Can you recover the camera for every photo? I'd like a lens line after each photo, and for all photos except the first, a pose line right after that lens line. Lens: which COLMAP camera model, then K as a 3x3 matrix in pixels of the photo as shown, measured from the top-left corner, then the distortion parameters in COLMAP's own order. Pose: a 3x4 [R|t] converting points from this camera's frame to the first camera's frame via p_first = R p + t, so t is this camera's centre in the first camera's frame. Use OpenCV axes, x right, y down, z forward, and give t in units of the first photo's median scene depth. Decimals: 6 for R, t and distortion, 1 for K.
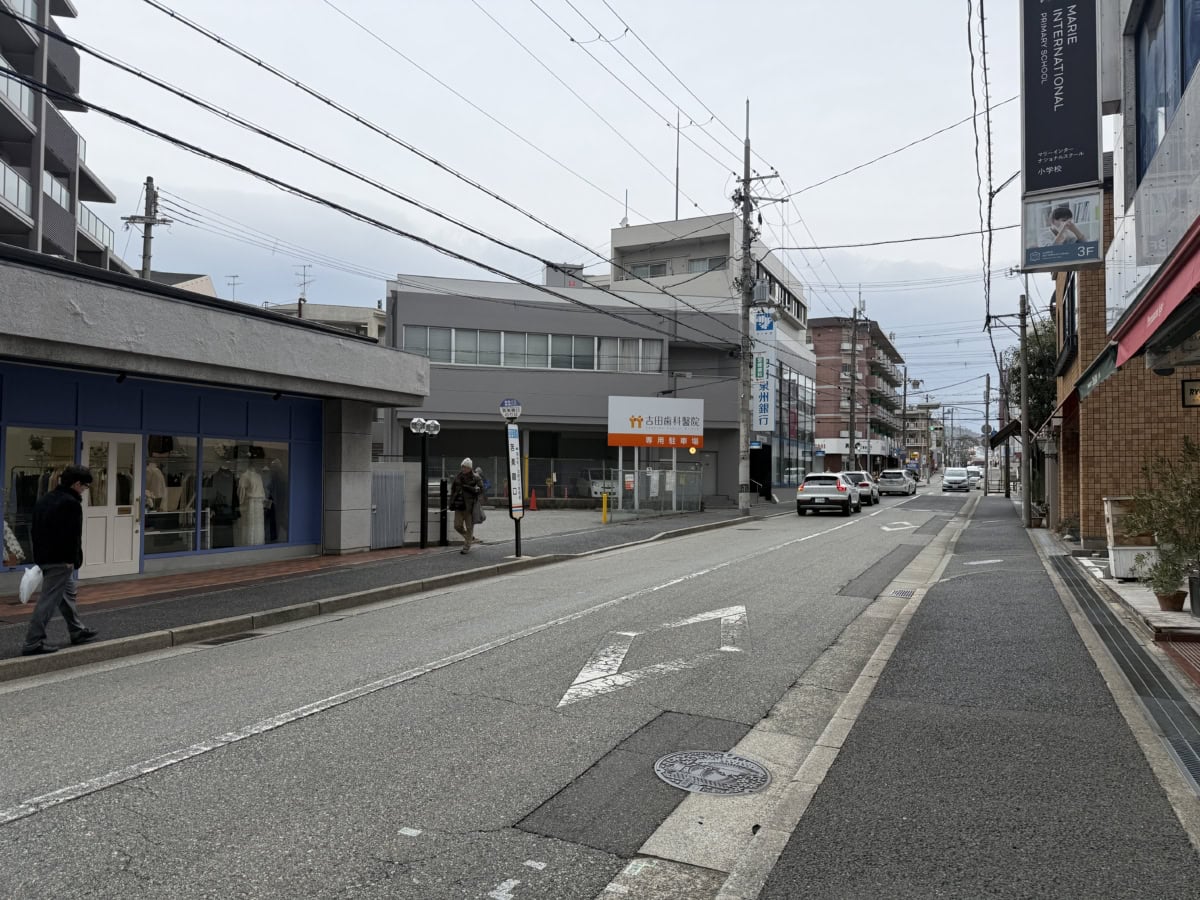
lens RADIAL K [[842.8, 0, 597.2], [0, 842.8, 457.2], [0, 0, 1]] dist [0.009658, 0.001896]
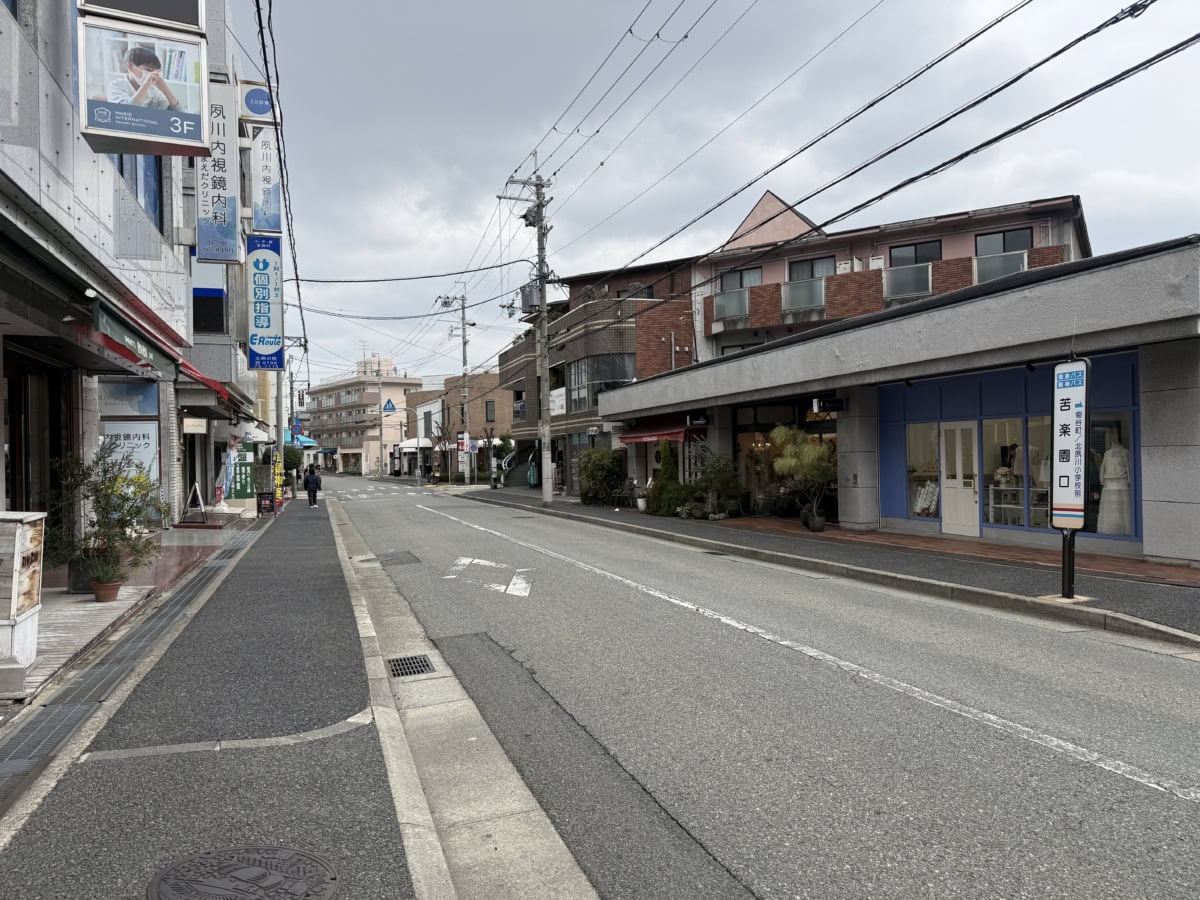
lens RADIAL K [[842.8, 0, 599.4], [0, 842.8, 448.5], [0, 0, 1]] dist [0.009658, 0.001896]
pose [[-0.735449, 0.002613, -0.677575, 0.525627], [0.031656, 0.999033, -0.030507, 0.025855], [0.676840, -0.043886, -0.734821, 1.223003]]
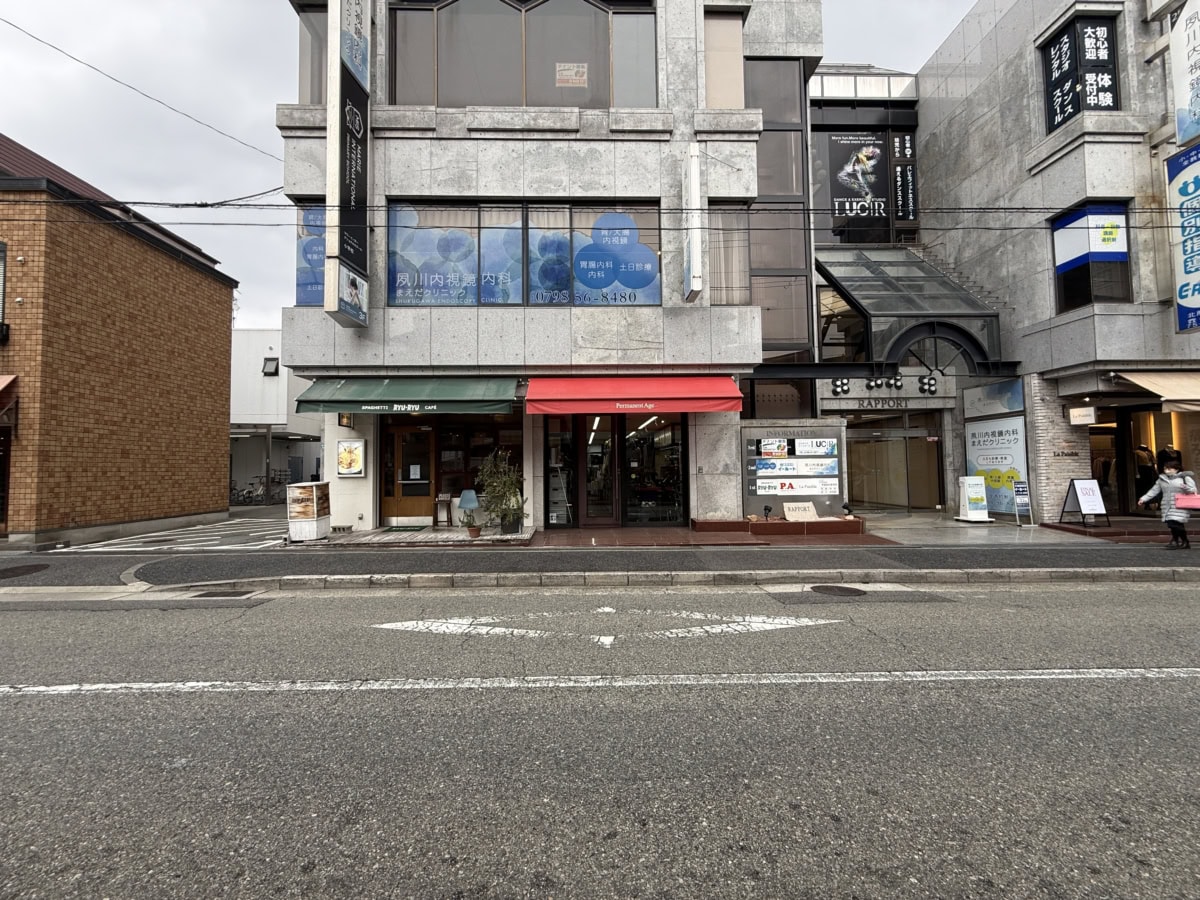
lens RADIAL K [[483.2, 0, 595.1], [0, 483.2, 445.3], [0, 0, 1]] dist [-0.000197, -0.000027]
pose [[-0.447156, 0.043943, 0.893376, -0.242482], [-0.013760, 0.998336, -0.055992, 0.016392], [-0.894350, -0.037330, -0.445808, 0.692973]]
